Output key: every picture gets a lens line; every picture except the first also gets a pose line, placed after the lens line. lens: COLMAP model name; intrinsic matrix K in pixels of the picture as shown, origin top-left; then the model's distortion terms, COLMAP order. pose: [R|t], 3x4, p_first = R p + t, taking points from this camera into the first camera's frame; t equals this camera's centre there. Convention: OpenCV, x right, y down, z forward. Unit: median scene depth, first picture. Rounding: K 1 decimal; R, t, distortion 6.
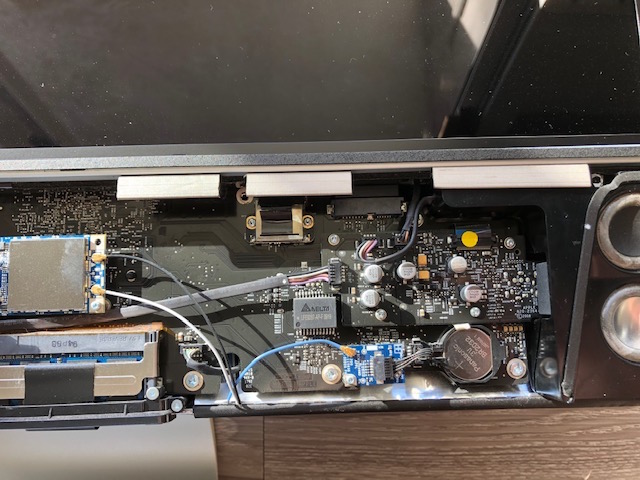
lens RADIAL K [[518.3, 0, 320.0], [0, 518.3, 240.0], [0, 0, 1]] dist [-0.008344, -0.010472]
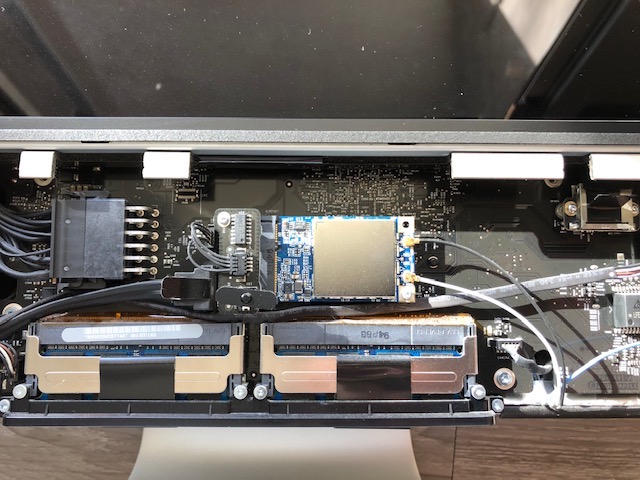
lens RADIAL K [[526.9, 0, 320.0], [0, 526.9, 240.0], [0, 0, 1]] dist [0.060930, -0.113284]
pose [[0.999410, 0.031492, -0.013704, -0.557711], [-0.030988, 0.998886, 0.035582, 0.002198], [0.014809, -0.035136, 0.999273, 0.060385]]
